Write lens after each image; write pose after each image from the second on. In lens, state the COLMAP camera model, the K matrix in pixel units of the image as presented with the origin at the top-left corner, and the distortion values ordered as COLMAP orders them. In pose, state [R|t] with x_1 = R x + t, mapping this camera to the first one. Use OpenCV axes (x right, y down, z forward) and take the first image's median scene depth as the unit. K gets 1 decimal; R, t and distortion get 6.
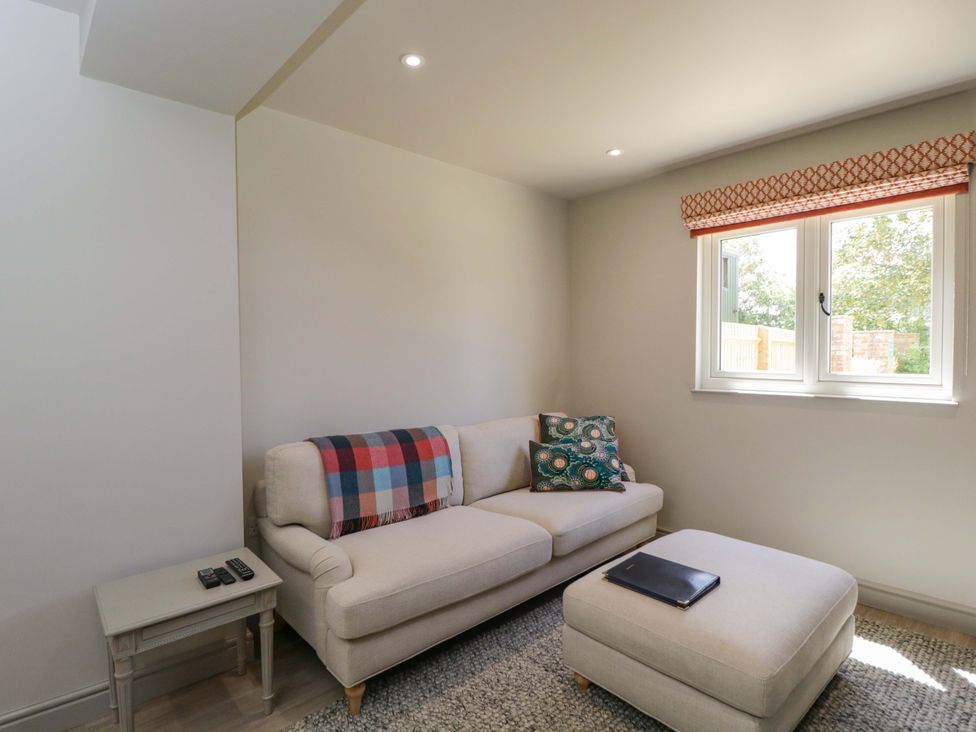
lens RADIAL K [[505.8, 0, 494.6], [0, 505.8, 367.5], [0, 0, 1]] dist [-0.006708, -0.005428]
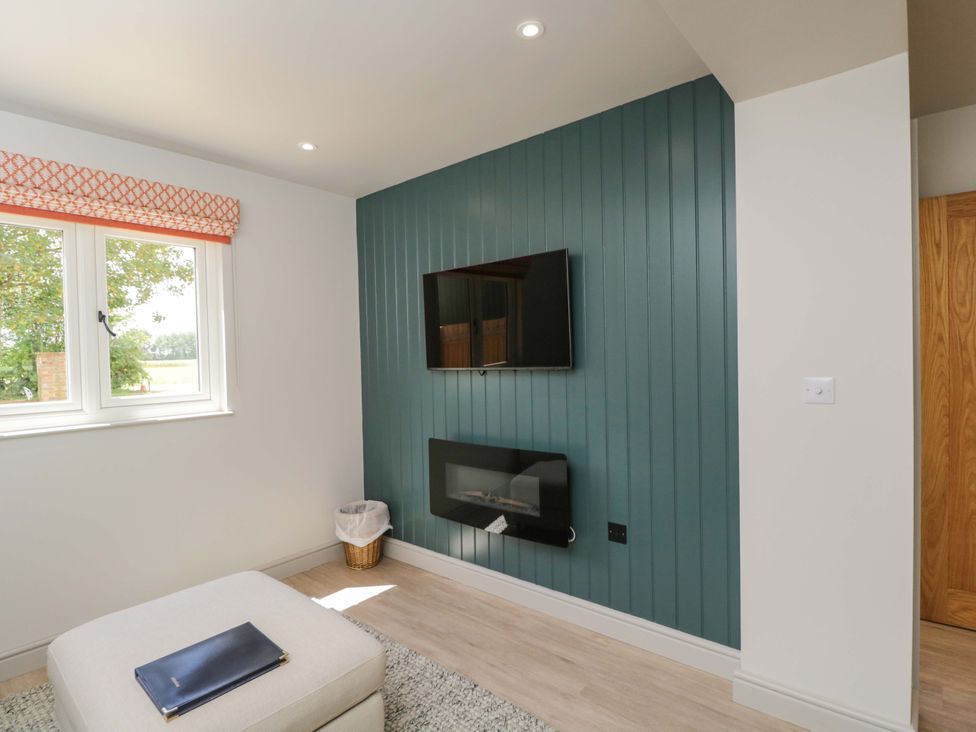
lens RADIAL K [[505.8, 0, 486.7], [0, 505.8, 363.6], [0, 0, 1]] dist [-0.006708, -0.005428]
pose [[-0.128903, -0.016447, 0.991521, -0.321339], [0.064569, 0.997601, 0.024942, -0.029388], [-0.989553, 0.067237, -0.127532, 0.411349]]
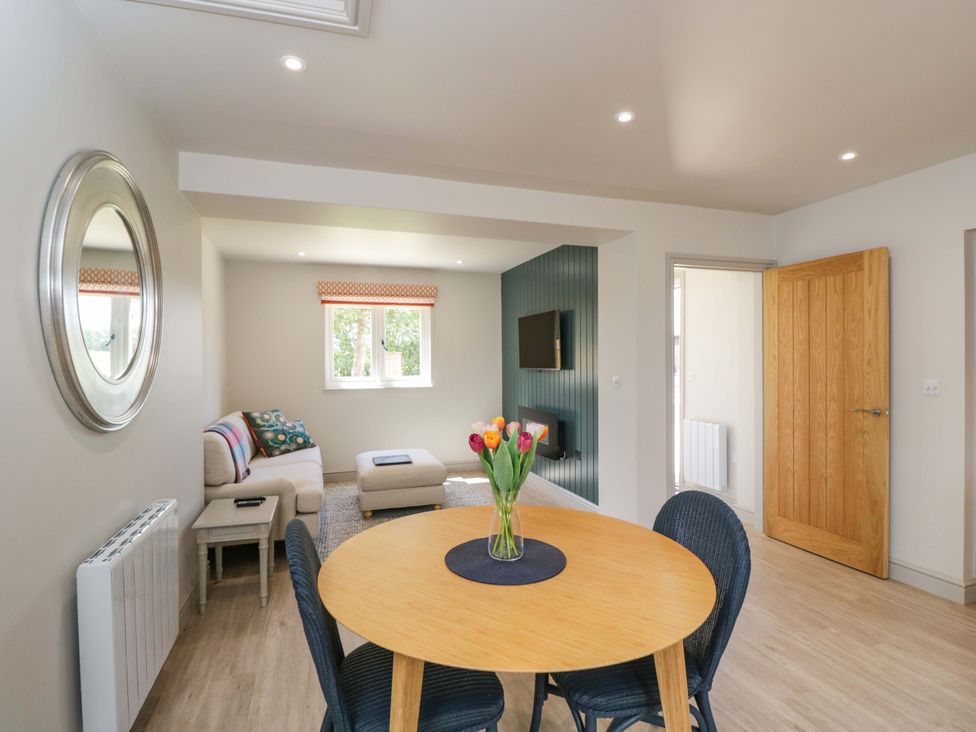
lens RADIAL K [[505.8, 0, 486.5], [0, 505.8, 367.1], [0, 0, 1]] dist [-0.006708, -0.005428]
pose [[0.408759, -0.010358, 0.912583, -1.103357], [0.040429, 0.999160, -0.006768, 0.001257], [-0.911746, 0.039661, 0.408835, -0.280116]]
